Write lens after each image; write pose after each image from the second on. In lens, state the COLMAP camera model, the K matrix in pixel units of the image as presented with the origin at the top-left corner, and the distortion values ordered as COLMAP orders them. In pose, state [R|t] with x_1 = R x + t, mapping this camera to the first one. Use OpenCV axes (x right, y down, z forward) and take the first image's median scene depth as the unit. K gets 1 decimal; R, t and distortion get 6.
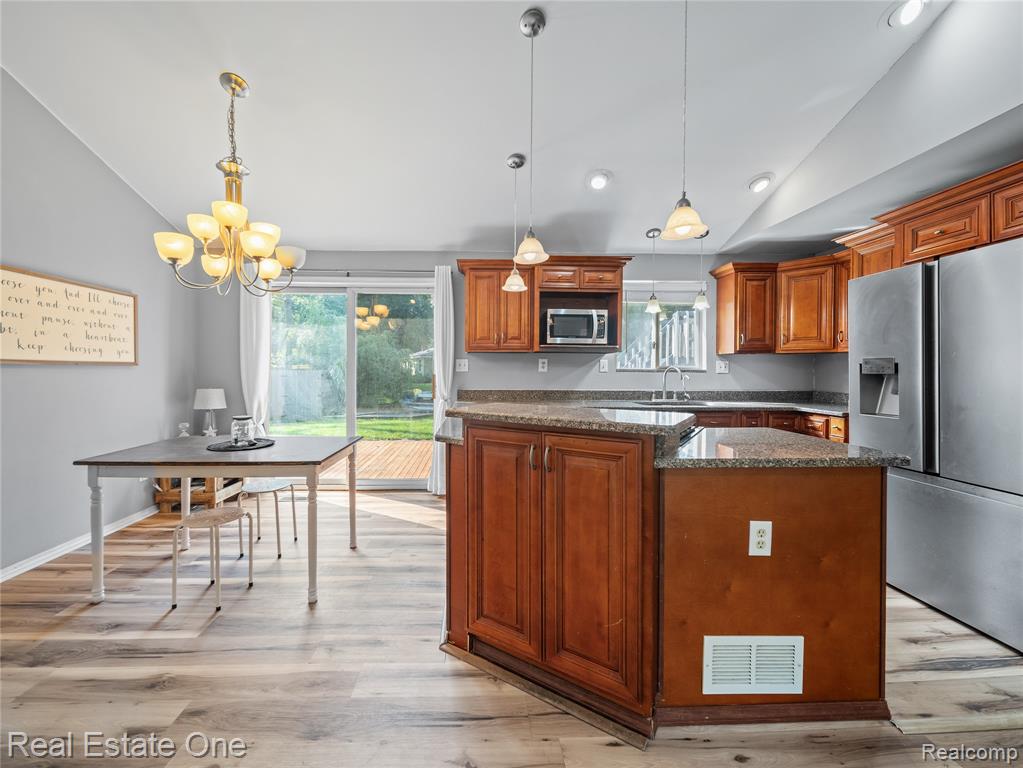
lens RADIAL K [[413.0, 0, 477.4], [0, 413.0, 376.6], [0, 0, 1]] dist [0.007318, -0.000544]
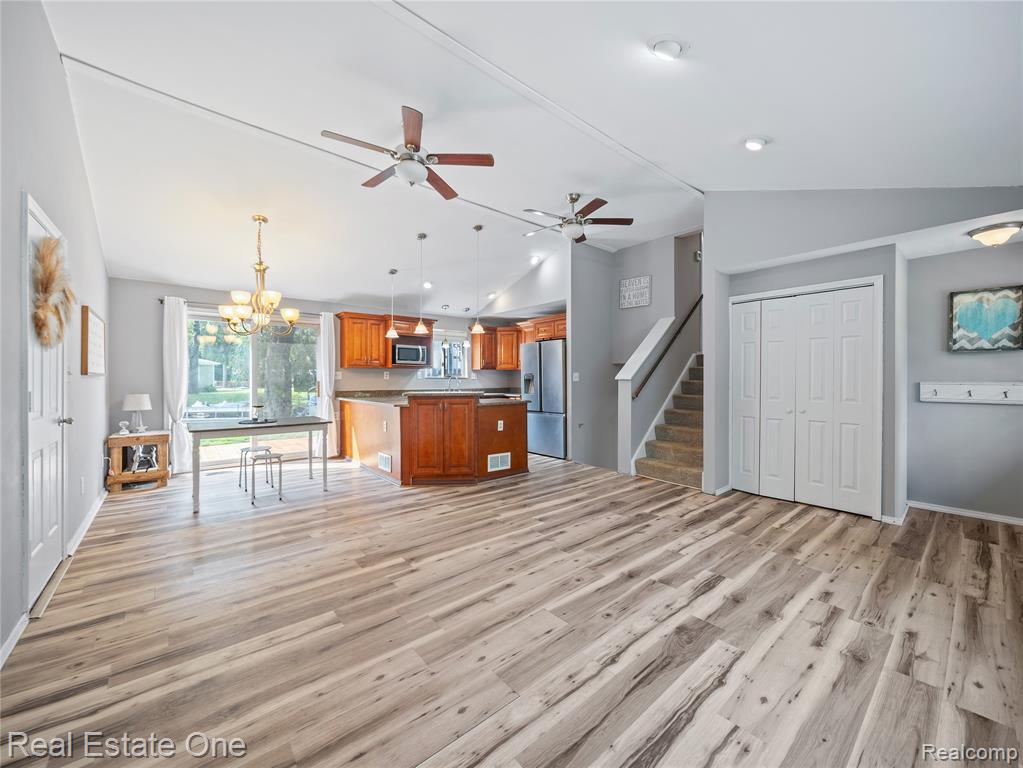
lens RADIAL K [[413.0, 0, 505.0], [0, 413.0, 381.6], [0, 0, 1]] dist [0.007318, -0.000544]
pose [[0.782820, -0.009274, 0.622179, -0.561421], [0.014024, 0.999898, -0.002740, 0.010438], [-0.622090, 0.010871, 0.782870, -0.679152]]
